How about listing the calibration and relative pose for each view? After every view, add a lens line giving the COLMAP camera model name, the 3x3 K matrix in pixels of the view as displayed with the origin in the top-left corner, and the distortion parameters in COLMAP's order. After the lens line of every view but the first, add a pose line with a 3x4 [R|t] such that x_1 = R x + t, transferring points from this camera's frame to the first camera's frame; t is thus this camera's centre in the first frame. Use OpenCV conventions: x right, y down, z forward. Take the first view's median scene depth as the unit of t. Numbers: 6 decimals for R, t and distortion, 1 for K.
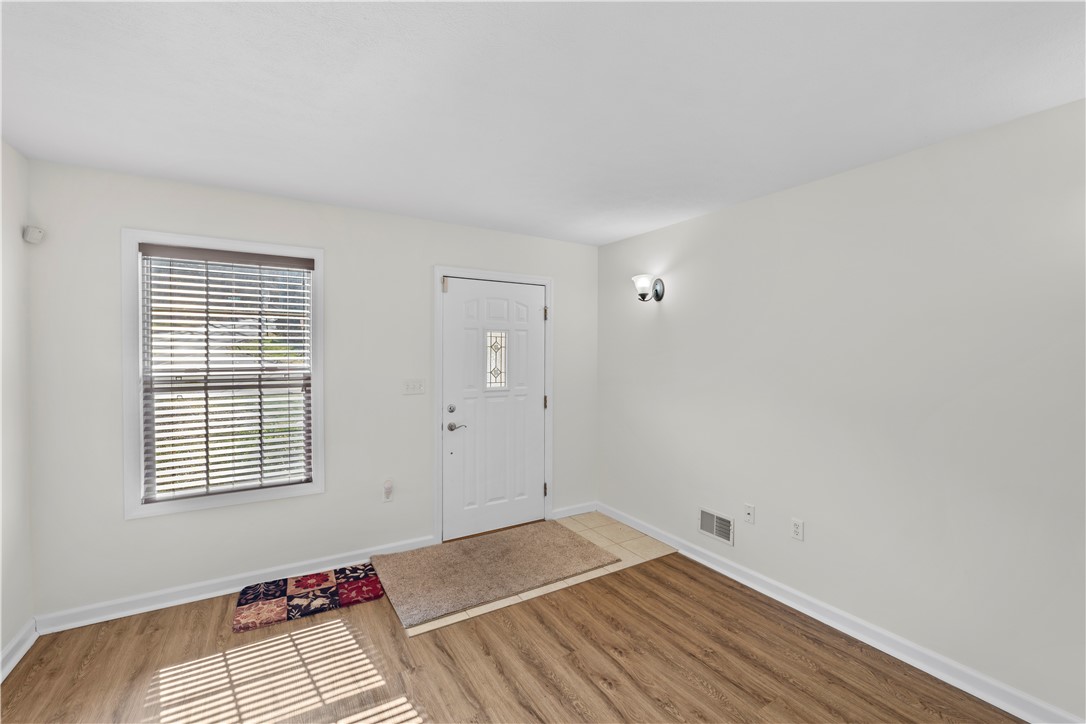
lens RADIAL K [[453.3, 0, 543.0], [0, 453.3, 362.0], [0, 0, 1]] dist [-0.012719, 0.000785]
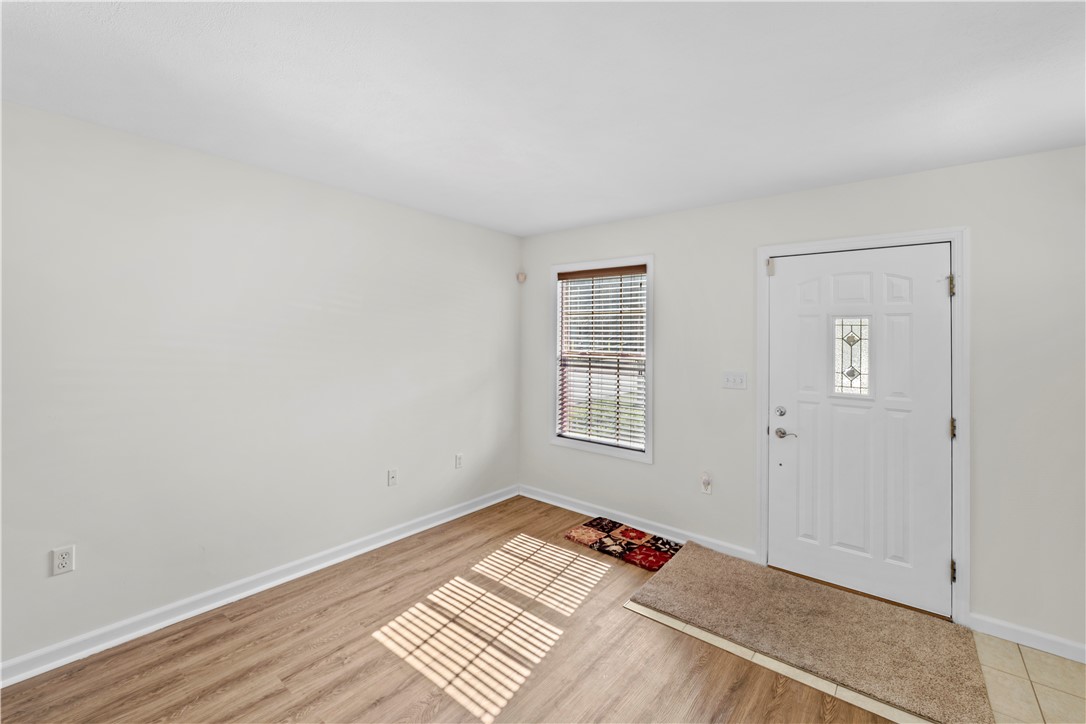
lens RADIAL K [[451.7, 0, 543.8], [0, 451.7, 345.0], [0, 0, 1]] dist [-0.010750, 0.000571]
pose [[0.340351, 0.009976, -0.940246, 0.514478], [-0.042906, 0.999067, -0.004931, 0.002433], [0.939319, 0.042020, 0.340461, 0.347239]]
